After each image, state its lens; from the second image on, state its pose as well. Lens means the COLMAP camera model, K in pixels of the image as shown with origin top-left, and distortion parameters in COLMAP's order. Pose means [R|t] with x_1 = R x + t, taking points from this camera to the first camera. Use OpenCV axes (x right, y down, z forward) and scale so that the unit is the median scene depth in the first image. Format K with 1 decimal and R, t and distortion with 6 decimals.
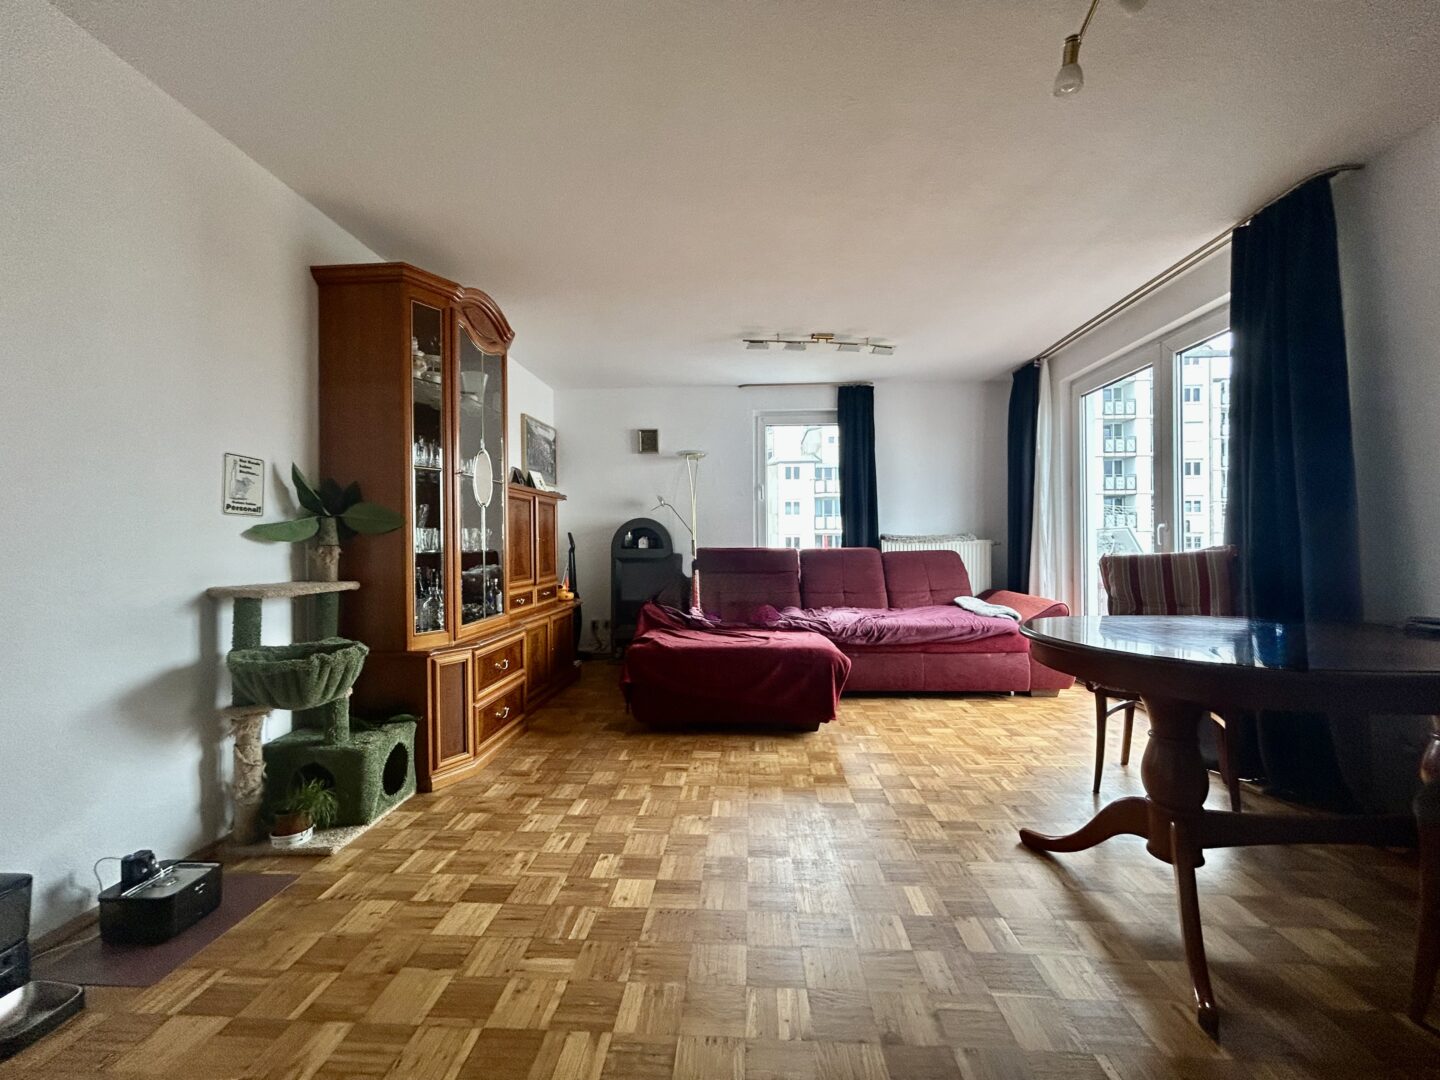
lens RADIAL K [[579.3, 0, 720.0], [0, 579.3, 540.0], [0, 0, 1]] dist [-0.001604, -0.000692]
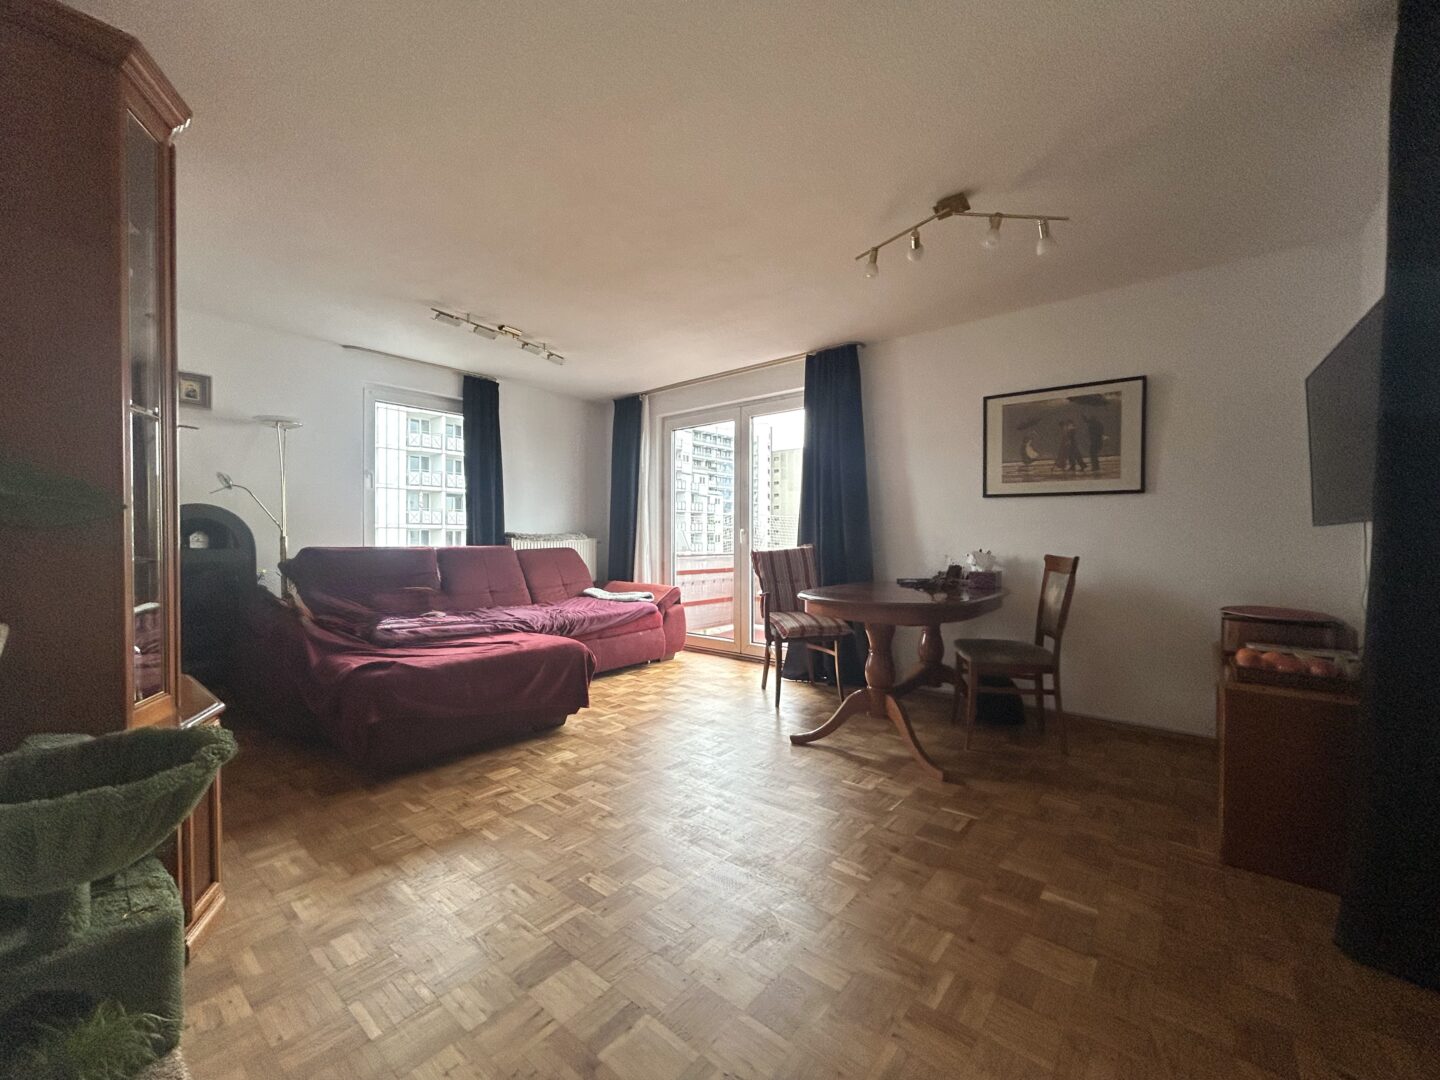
lens RADIAL K [[579.3, 0, 720.0], [0, 579.3, 540.0], [0, 0, 1]] dist [-0.001604, -0.000692]
pose [[0.597508, 0.001839, 0.801860, -0.438375], [-0.007141, 0.999970, 0.003028, -0.002897], [-0.801831, -0.007535, 0.597504, 0.144512]]
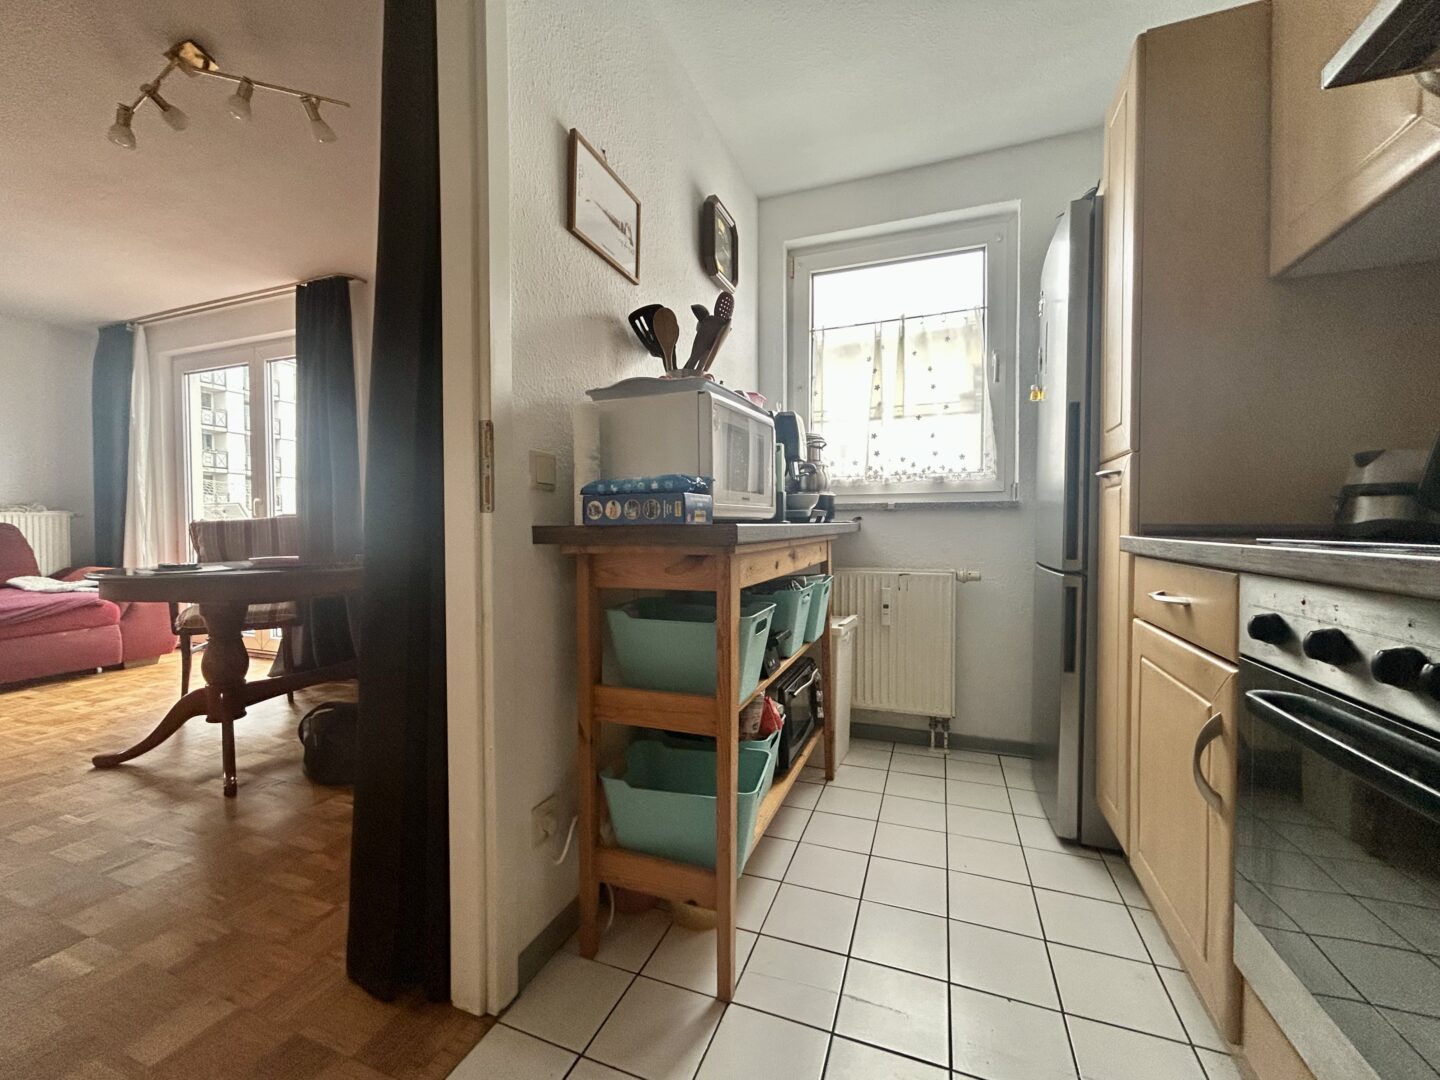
lens RADIAL K [[579.3, 0, 720.0], [0, 579.3, 540.0], [0, 0, 1]] dist [-0.001604, -0.000692]
pose [[0.298042, -0.020591, 0.954331, -0.102012], [-0.004930, 0.999721, 0.023110, 0.025653], [-0.954540, -0.011593, 0.297858, -0.278658]]
